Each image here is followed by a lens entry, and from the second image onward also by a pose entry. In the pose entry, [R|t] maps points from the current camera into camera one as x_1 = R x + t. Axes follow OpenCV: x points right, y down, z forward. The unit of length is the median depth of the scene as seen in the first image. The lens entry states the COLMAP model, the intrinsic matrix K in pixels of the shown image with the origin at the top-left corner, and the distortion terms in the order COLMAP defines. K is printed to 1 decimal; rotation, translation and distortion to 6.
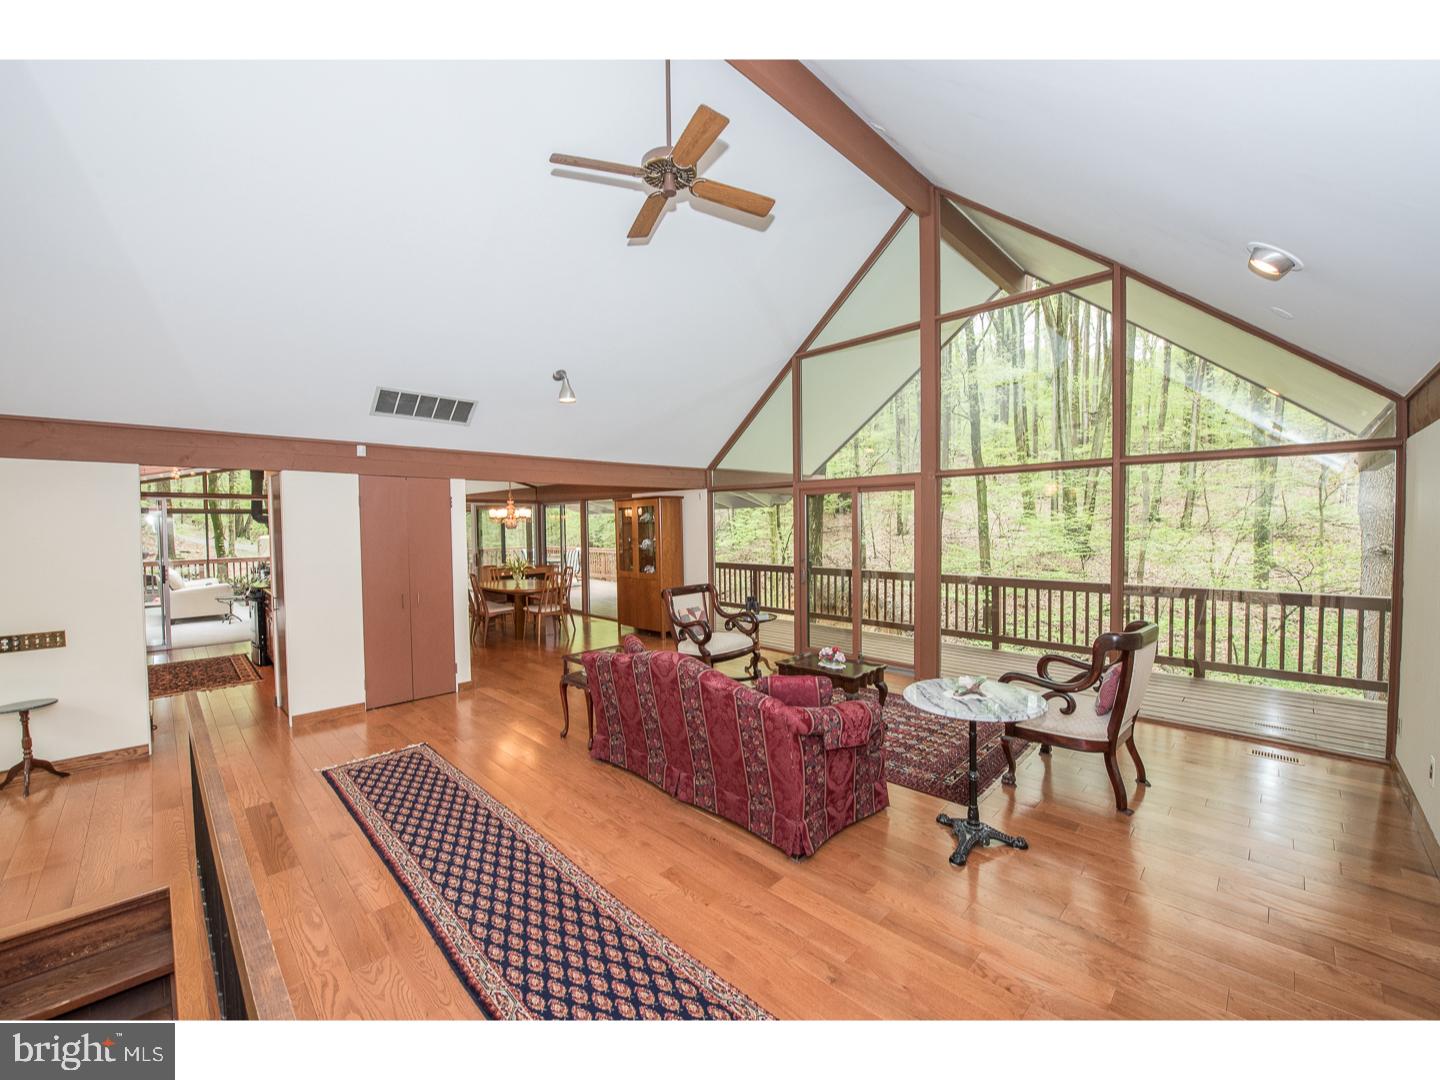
lens RADIAL K [[572.4, 0, 723.5], [0, 572.4, 541.4], [0, 0, 1]] dist [-0.003454, -0.000344]
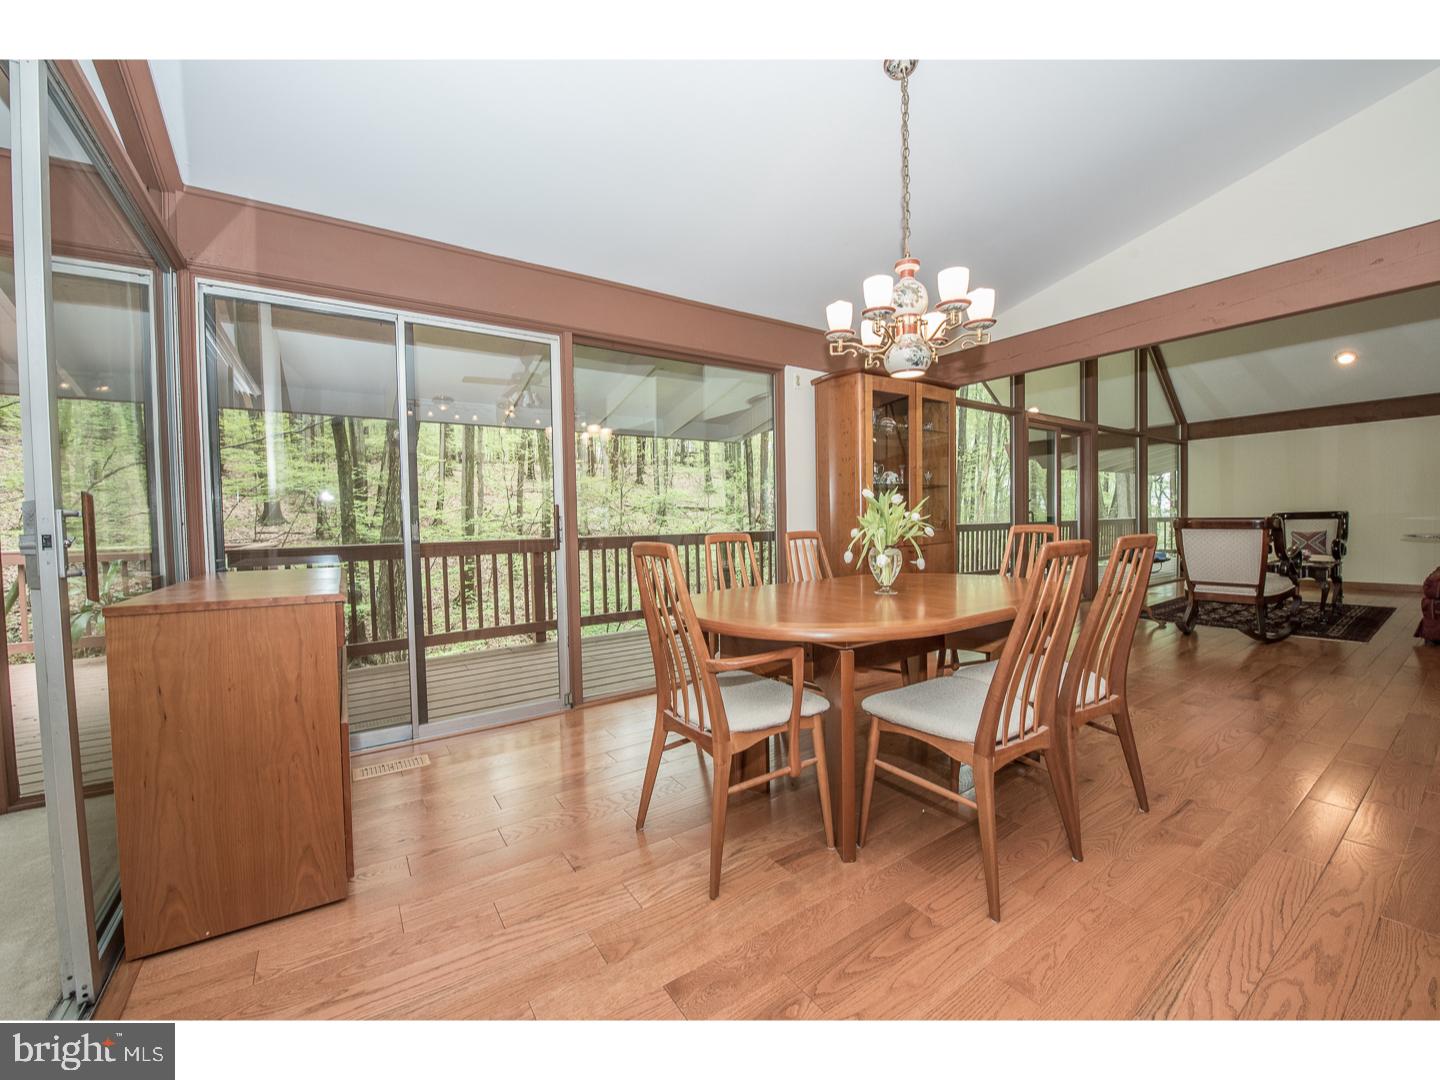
lens RADIAL K [[572.4, 0, 722.3], [0, 572.4, 532.8], [0, 0, 1]] dist [-0.003454, -0.000344]
pose [[0.190099, -0.028466, 0.981352, -0.176296], [0.038367, 0.999031, 0.021547, 0.034207], [-0.981015, 0.033556, 0.191007, 0.521068]]
